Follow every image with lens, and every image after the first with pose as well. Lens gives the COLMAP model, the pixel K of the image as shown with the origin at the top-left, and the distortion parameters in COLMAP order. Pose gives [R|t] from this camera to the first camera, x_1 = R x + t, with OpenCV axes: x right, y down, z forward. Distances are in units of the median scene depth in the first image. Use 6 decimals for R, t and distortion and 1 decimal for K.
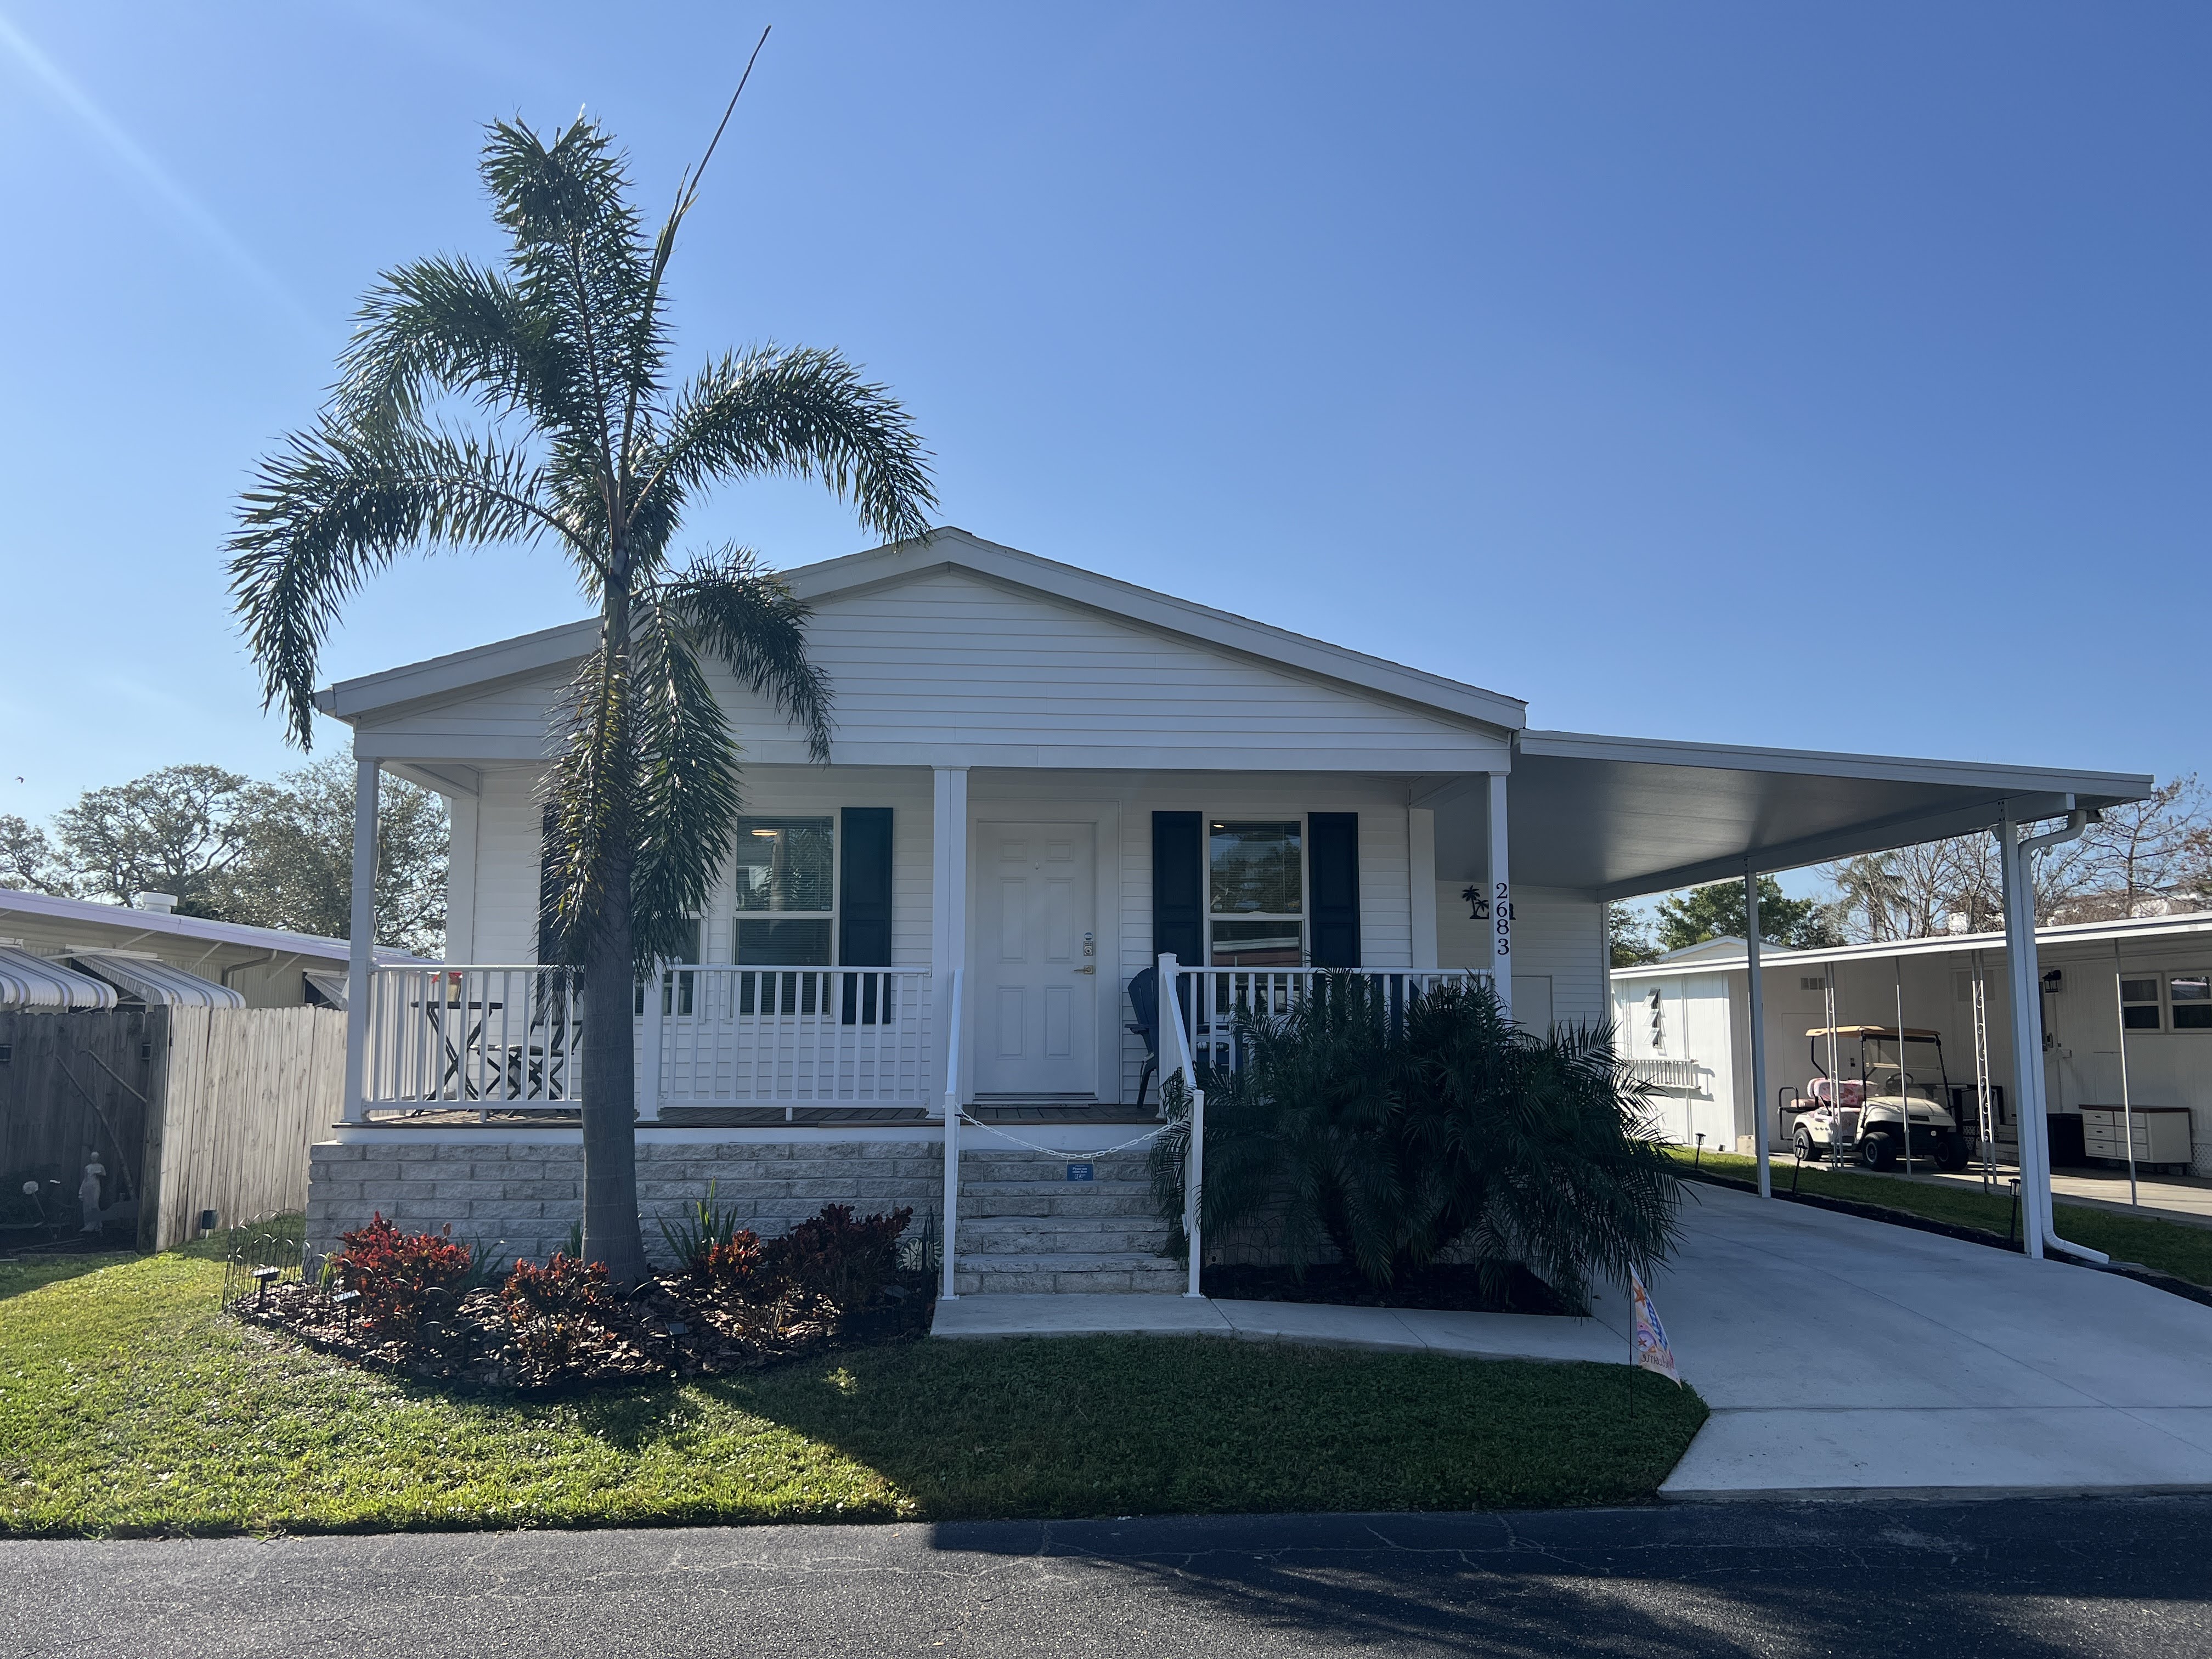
lens RADIAL K [[1671.1, 0, 1105.4], [0, 1671.1, 843.6], [0, 0, 1]] dist [0.049676, -0.056567]
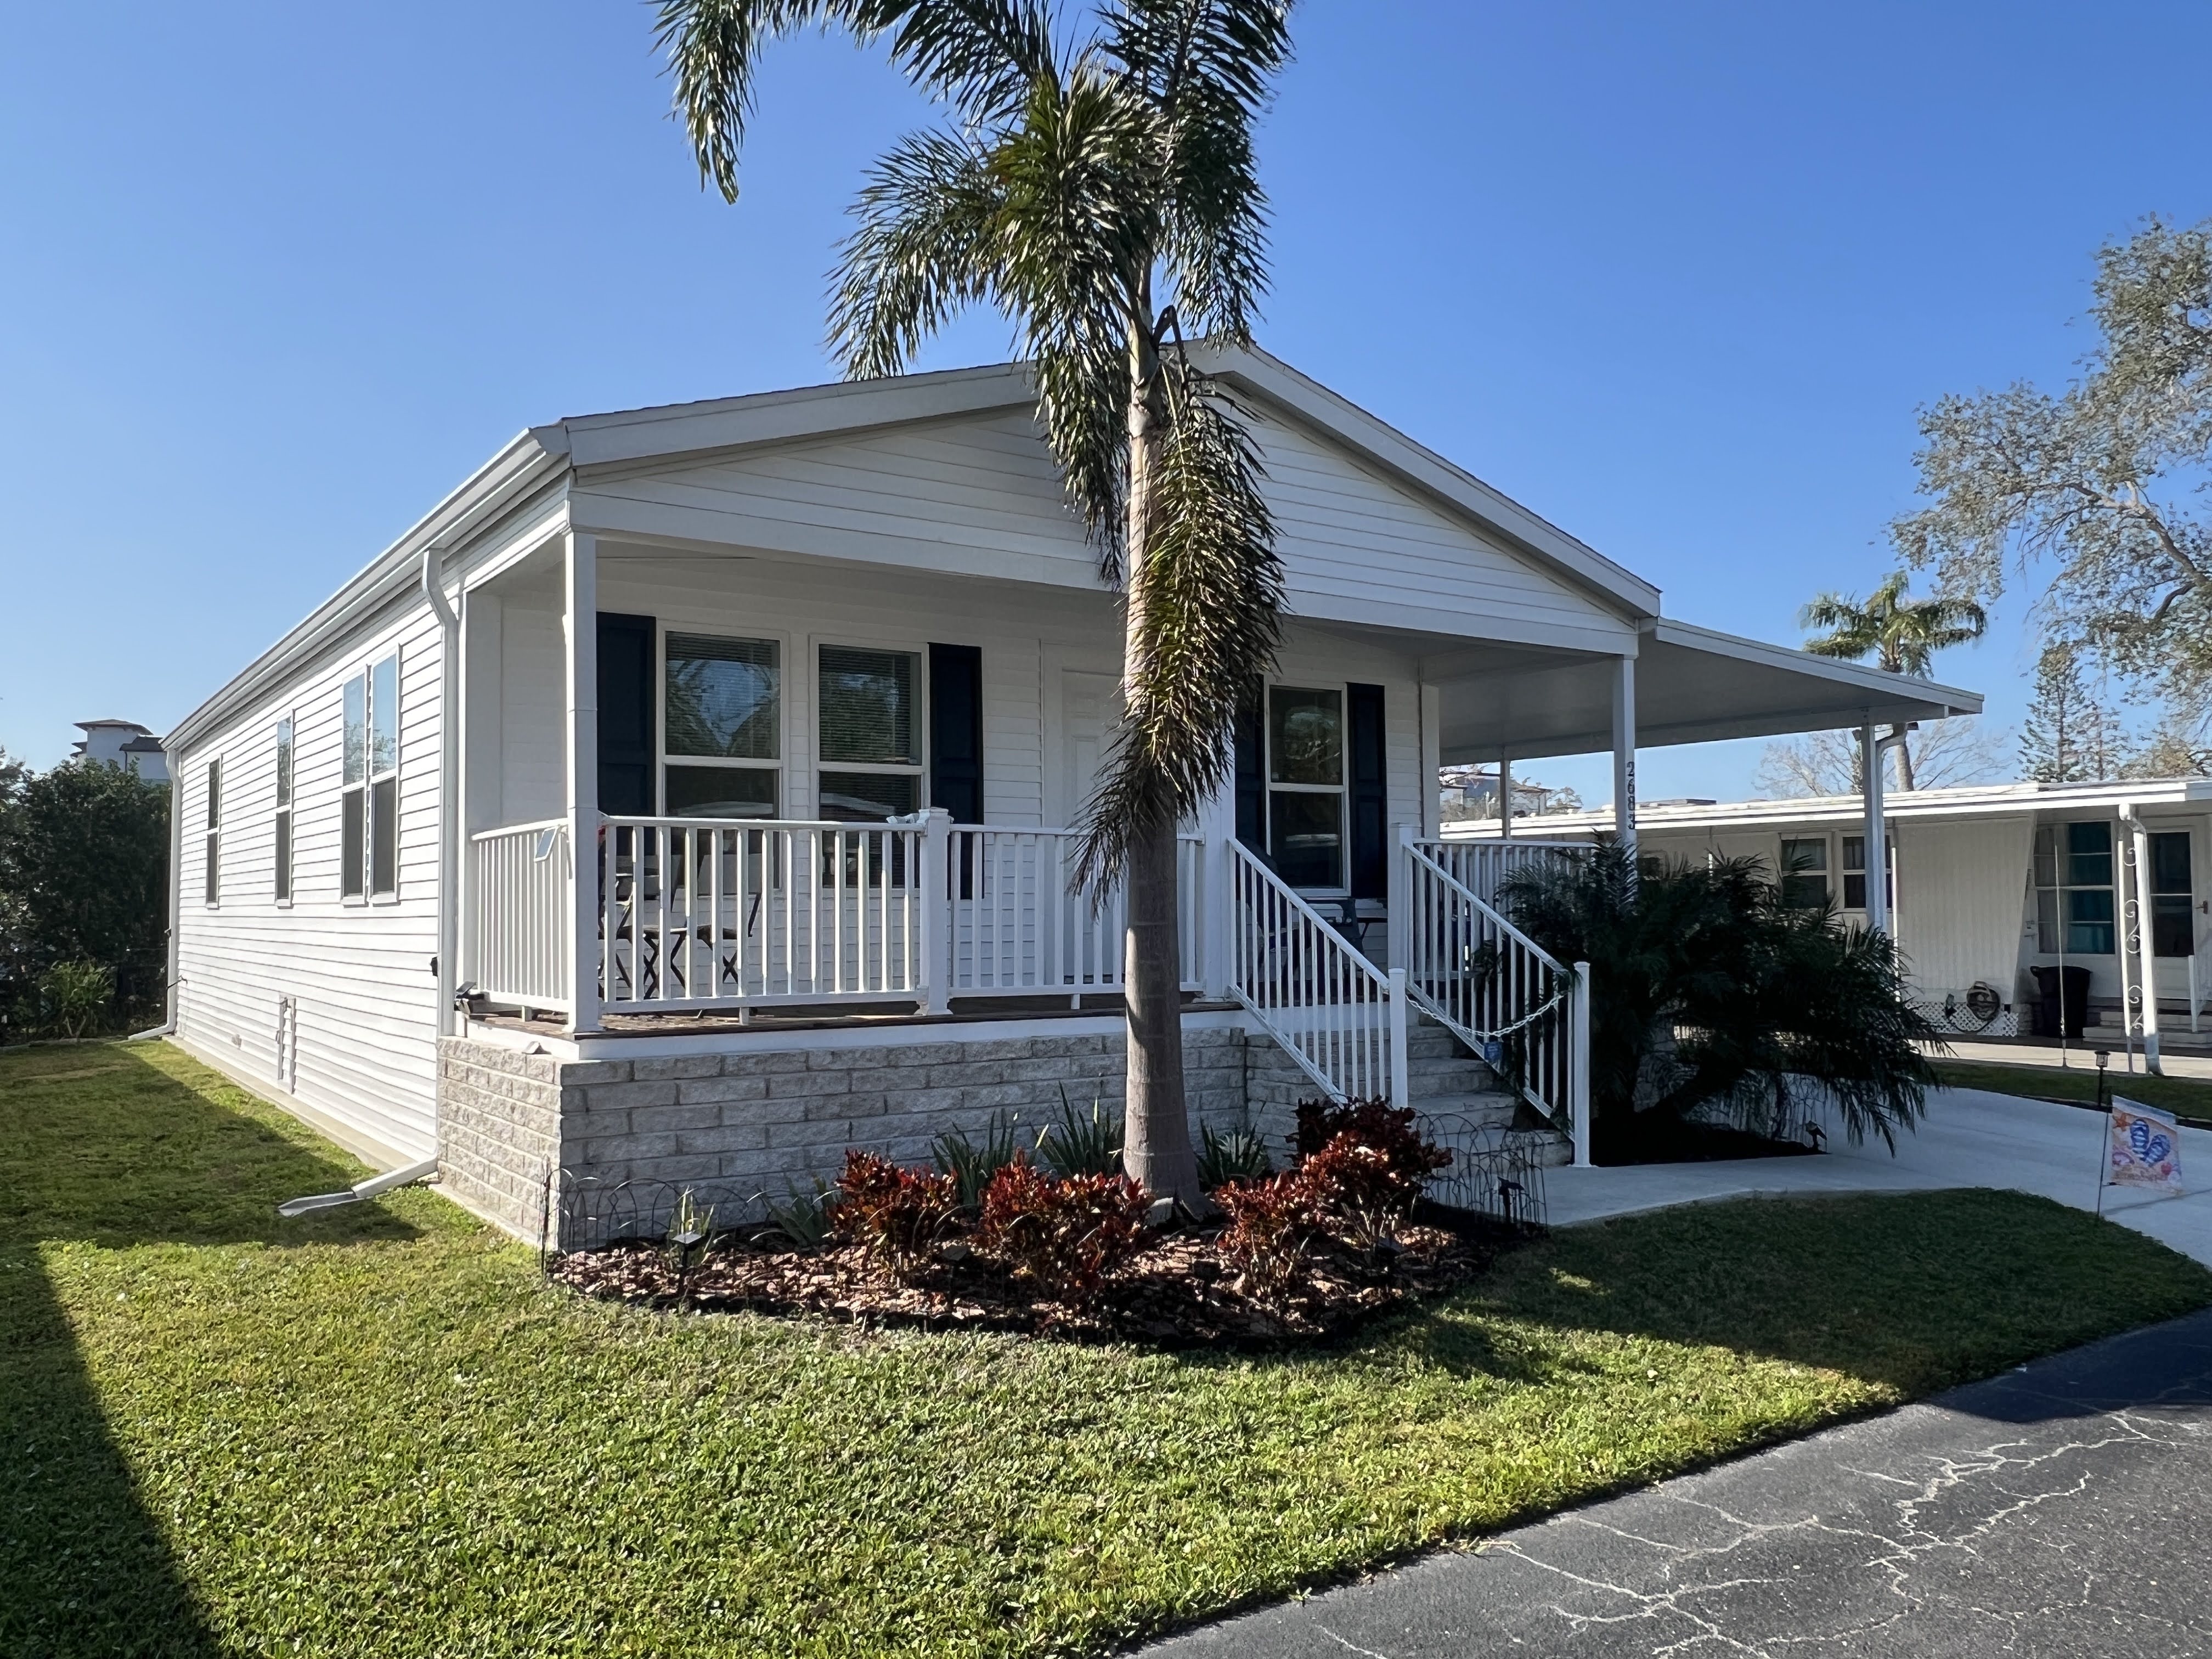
lens RADIAL K [[1671.1, 0, 1096.4], [0, 1671.1, 834.8], [0, 0, 1]] dist [0.049676, -0.056567]
pose [[0.860583, 0.015089, 0.509087, -0.614511], [-0.048411, 0.997459, 0.052271, 0.031892], [-0.507004, -0.069629, 0.859126, 0.268822]]
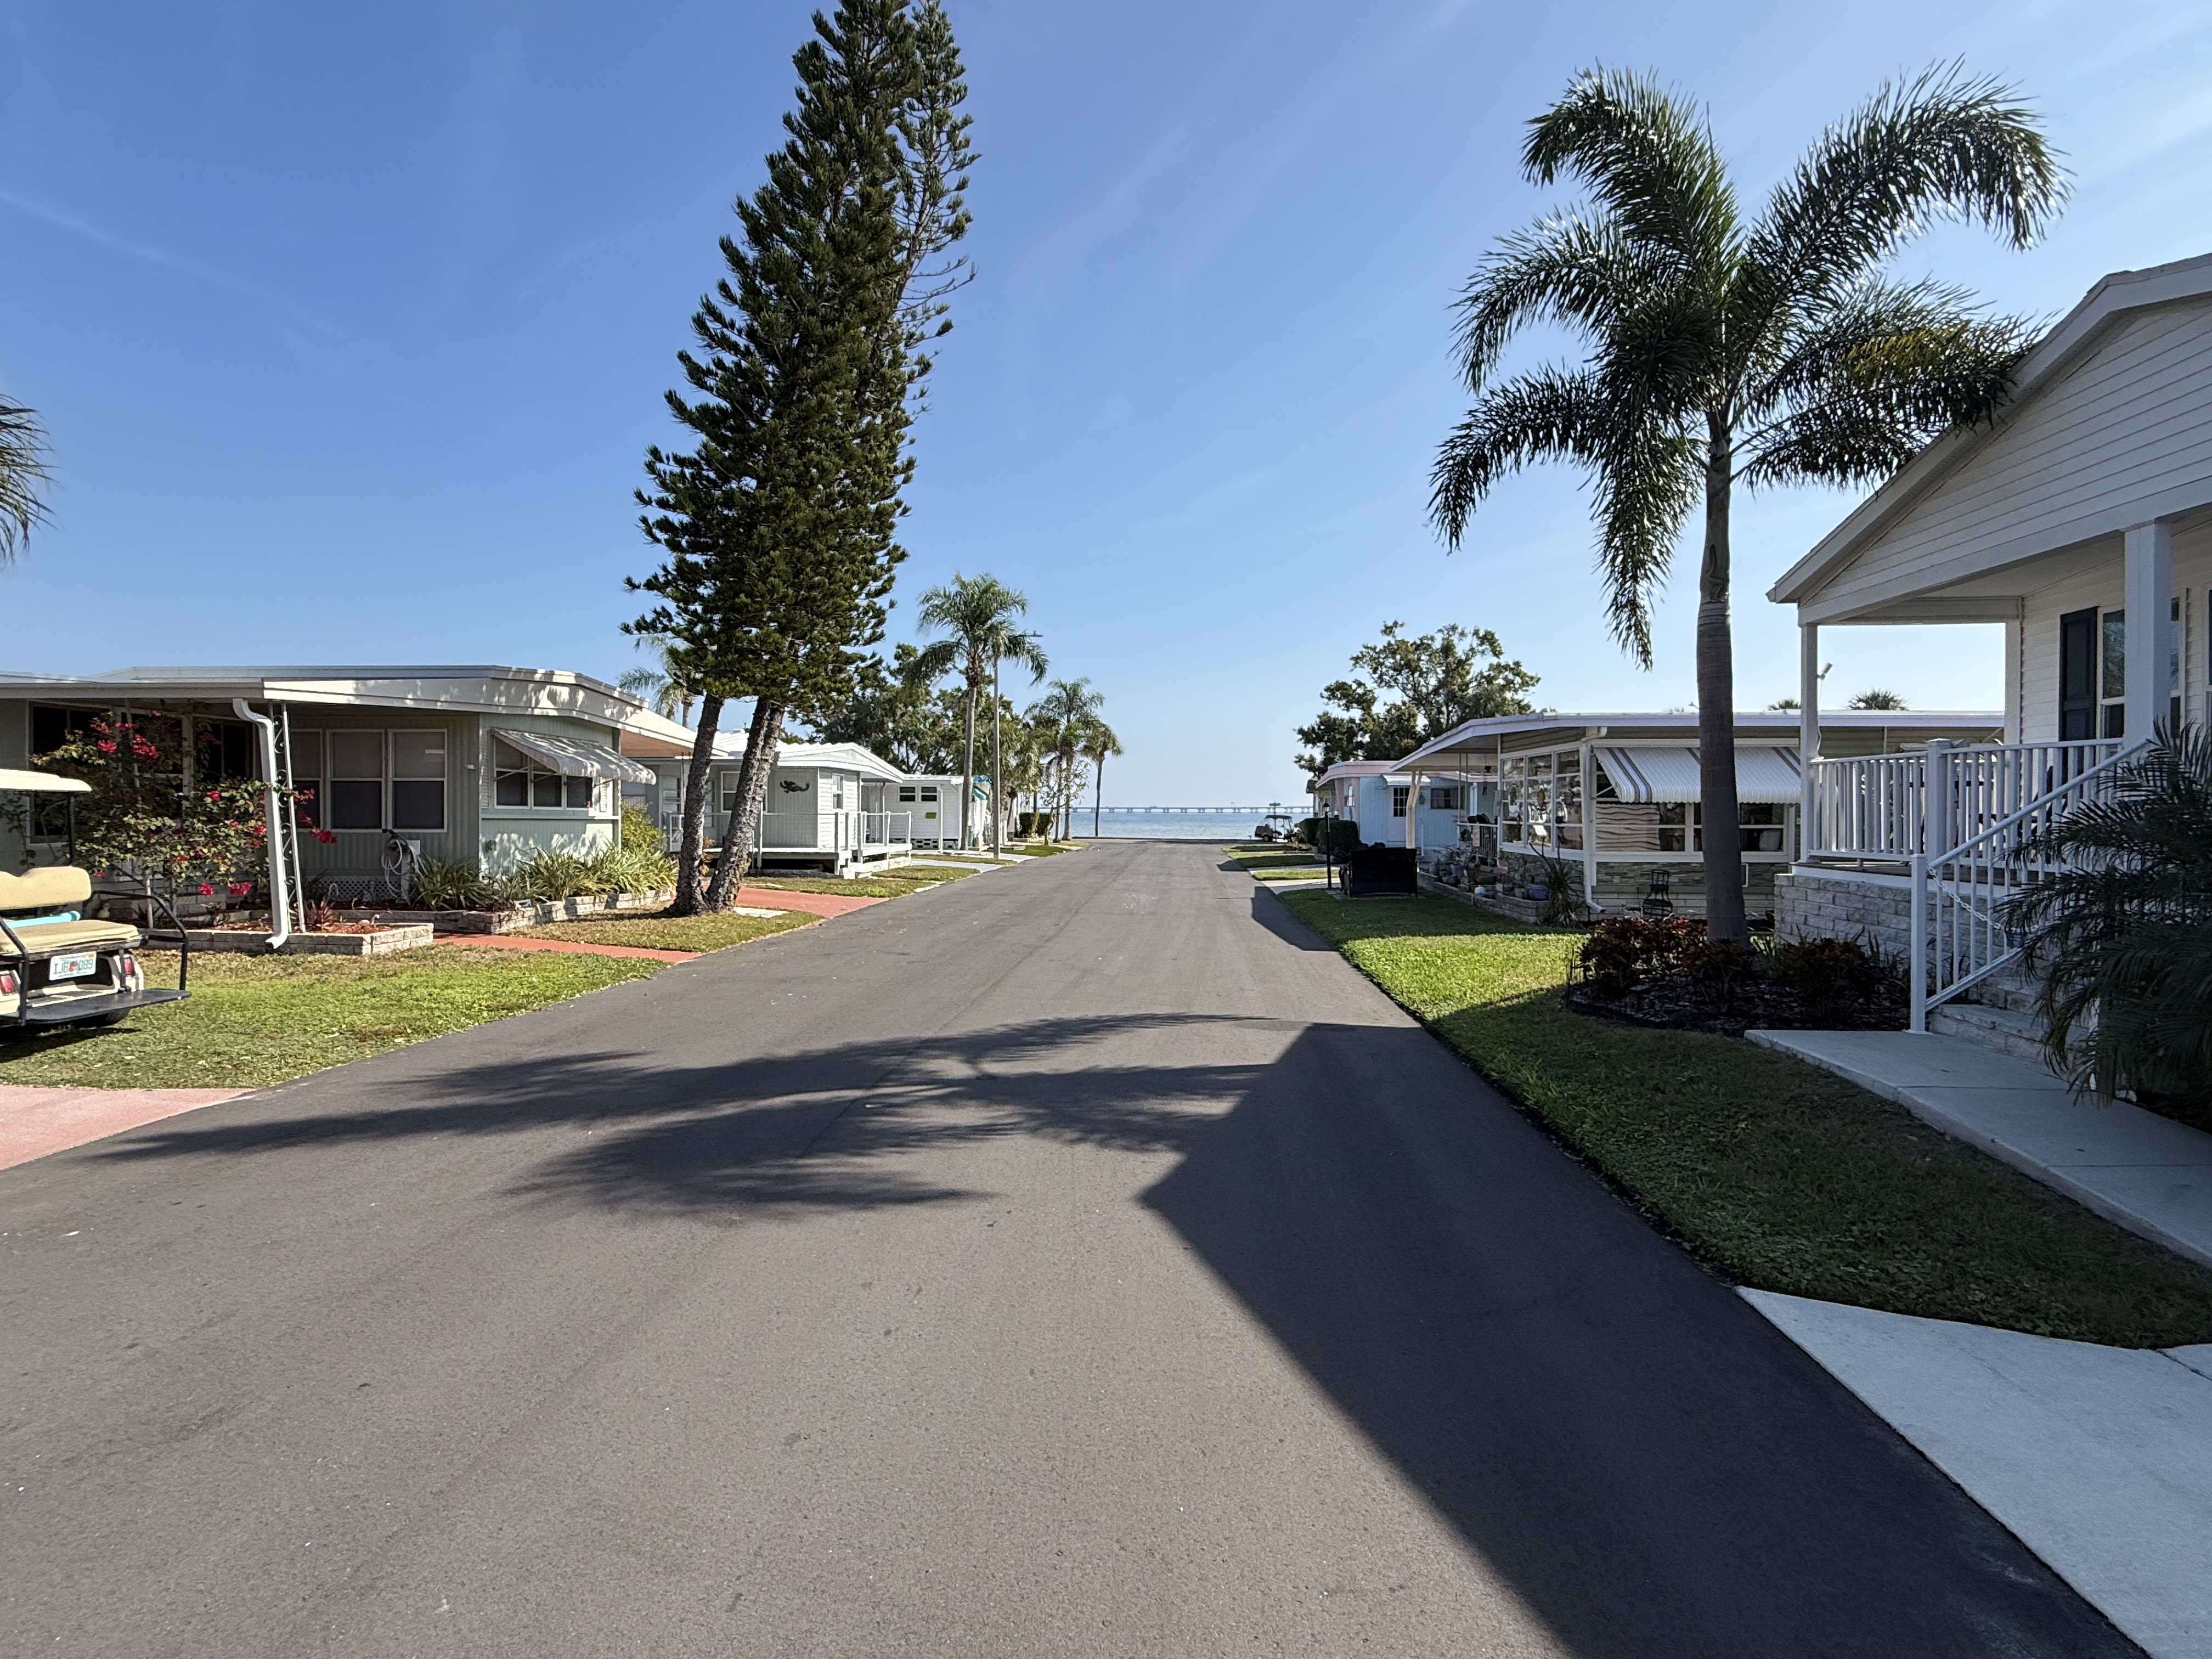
lens RADIAL K [[1092.7, 0, 1114.8], [0, 1092.7, 830.6], [0, 0, 1]] dist [0.004872, -0.000185]
pose [[-0.126934, 0.015591, -0.991789, 0.620643], [0.110441, 0.993882, 0.001489, 0.062938], [0.985744, -0.109346, -0.127880, 0.494892]]
